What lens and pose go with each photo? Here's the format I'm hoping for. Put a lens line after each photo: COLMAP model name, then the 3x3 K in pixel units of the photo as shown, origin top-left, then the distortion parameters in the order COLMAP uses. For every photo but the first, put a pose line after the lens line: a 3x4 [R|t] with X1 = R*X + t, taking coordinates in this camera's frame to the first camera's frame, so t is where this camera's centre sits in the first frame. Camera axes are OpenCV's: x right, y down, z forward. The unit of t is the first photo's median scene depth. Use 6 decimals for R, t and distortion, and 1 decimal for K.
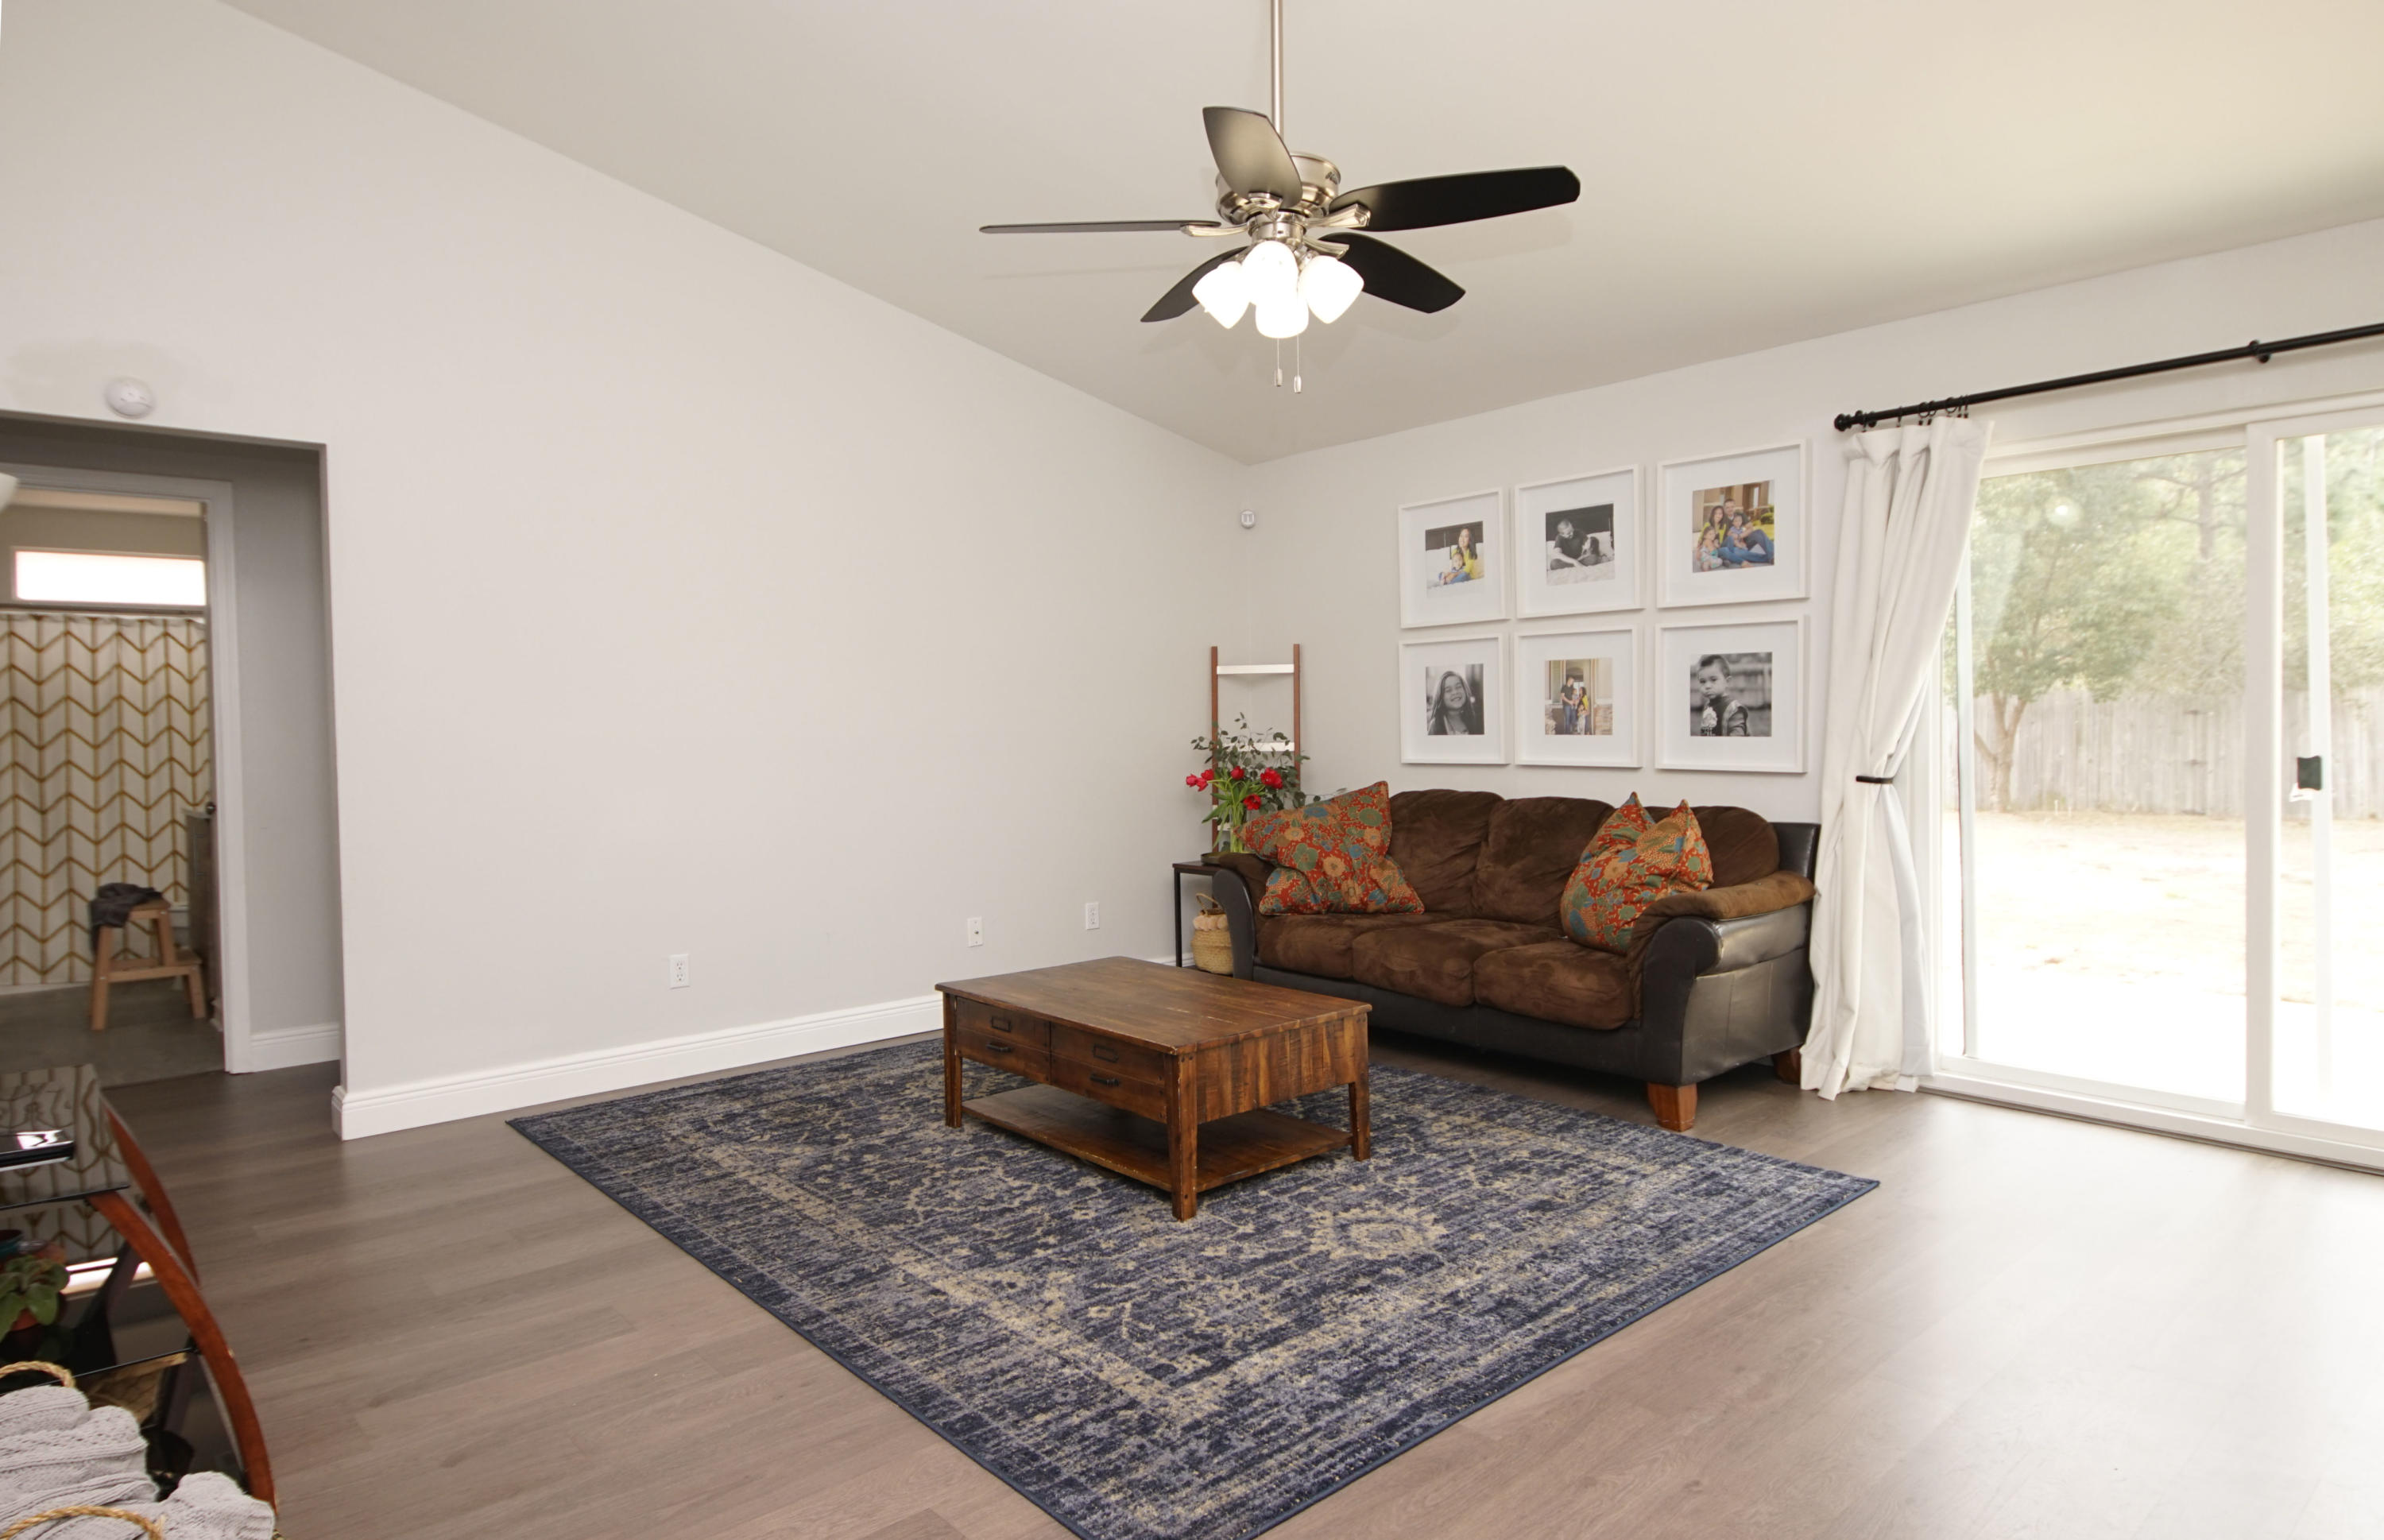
lens RADIAL K [[1359.8, 0, 1171.9], [0, 1359.8, 762.3], [0, 0, 1]] dist [0.046869, -0.050230]
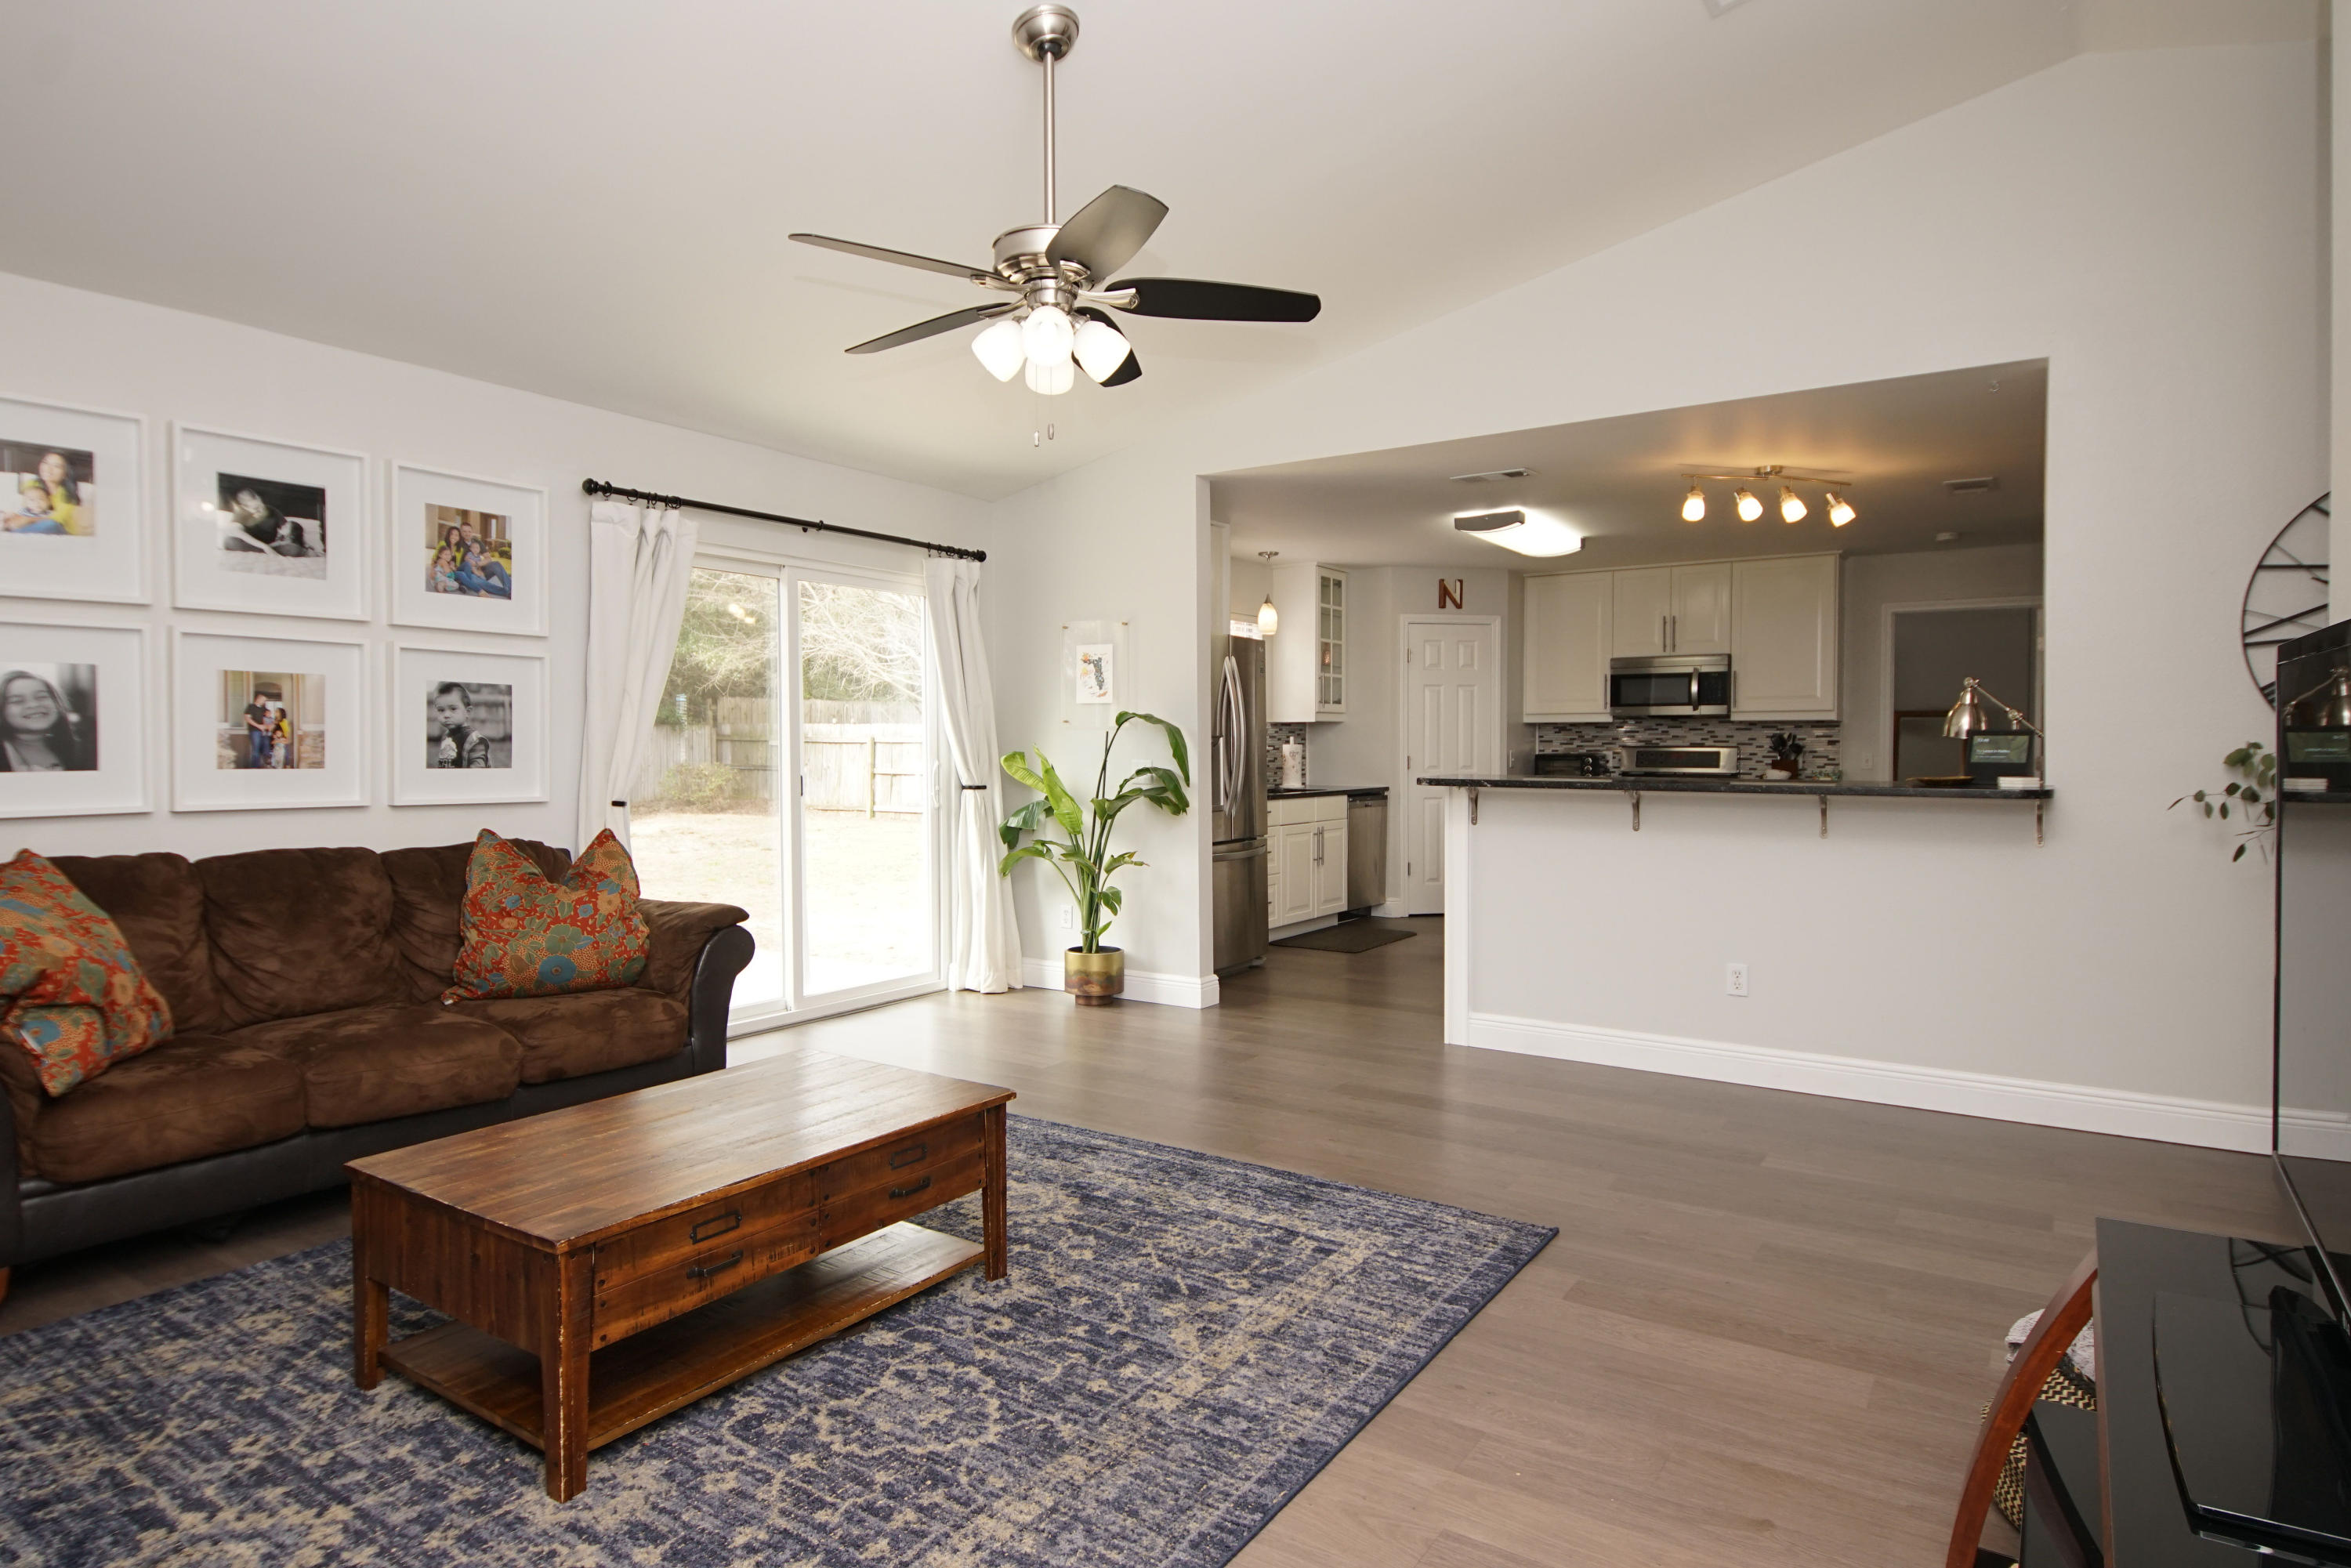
lens RADIAL K [[1301.9, 0, 1147.8], [0, 1301.9, 778.9], [0, 0, 1]] dist [0.027921, -0.030504]
pose [[-0.250084, -0.012330, 0.968146, -0.718952], [0.030646, 0.999317, 0.020643, -0.018641], [-0.967739, 0.034832, -0.249536, 0.906995]]
